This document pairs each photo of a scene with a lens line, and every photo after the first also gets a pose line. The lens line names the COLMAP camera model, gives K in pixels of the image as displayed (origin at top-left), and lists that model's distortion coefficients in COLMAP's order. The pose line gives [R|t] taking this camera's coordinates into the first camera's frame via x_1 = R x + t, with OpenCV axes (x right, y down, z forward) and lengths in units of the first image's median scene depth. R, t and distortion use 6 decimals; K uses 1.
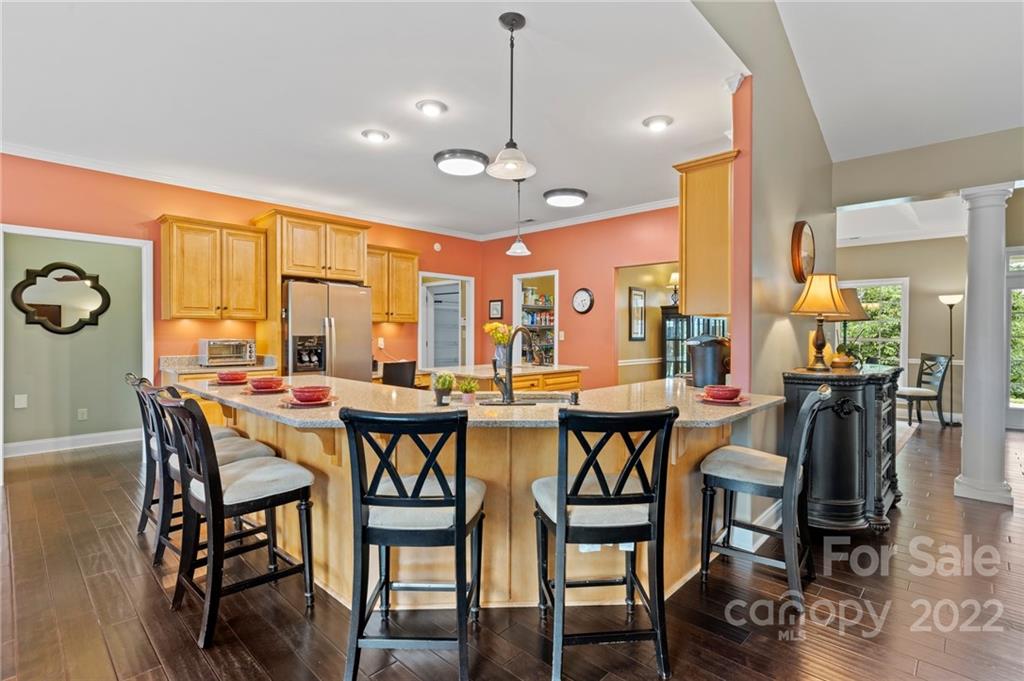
lens RADIAL K [[487.2, 0, 512.0], [0, 487.2, 337.1], [0, 0, 1]] dist [-0.015950, -0.000321]
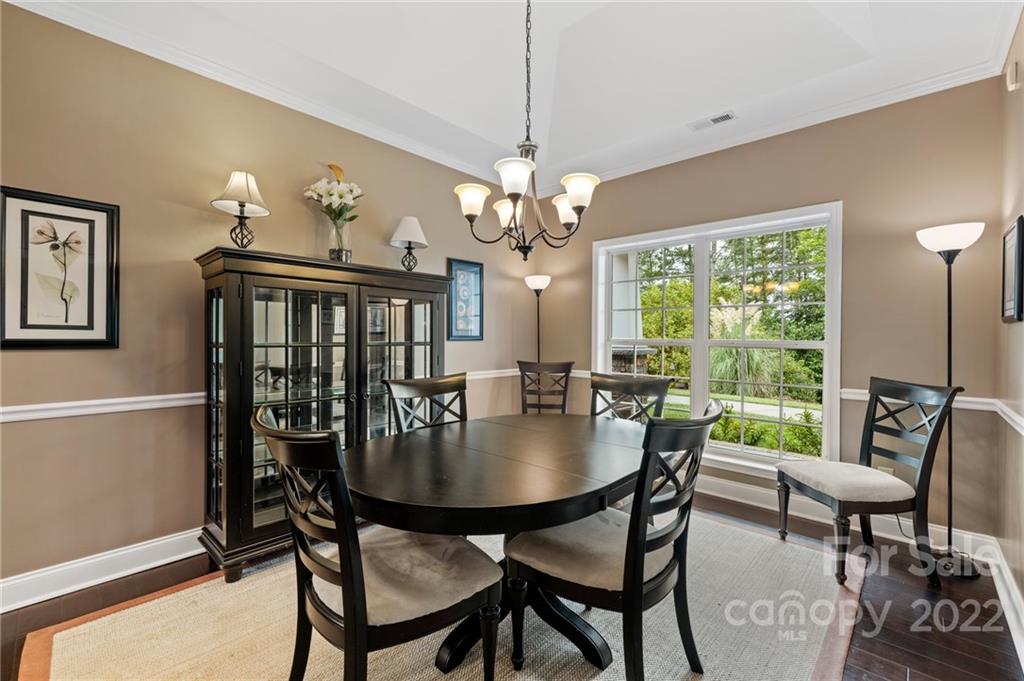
lens RADIAL K [[439.1, 0, 509.8], [0, 439.1, 342.7], [0, 0, 1]] dist [-0.001579, -0.000199]
pose [[0.999878, 0.003330, 0.015279, 0.551953], [-0.003284, 0.999990, -0.002993, 0.007394], [-0.015289, 0.002943, 0.999879, 0.649184]]
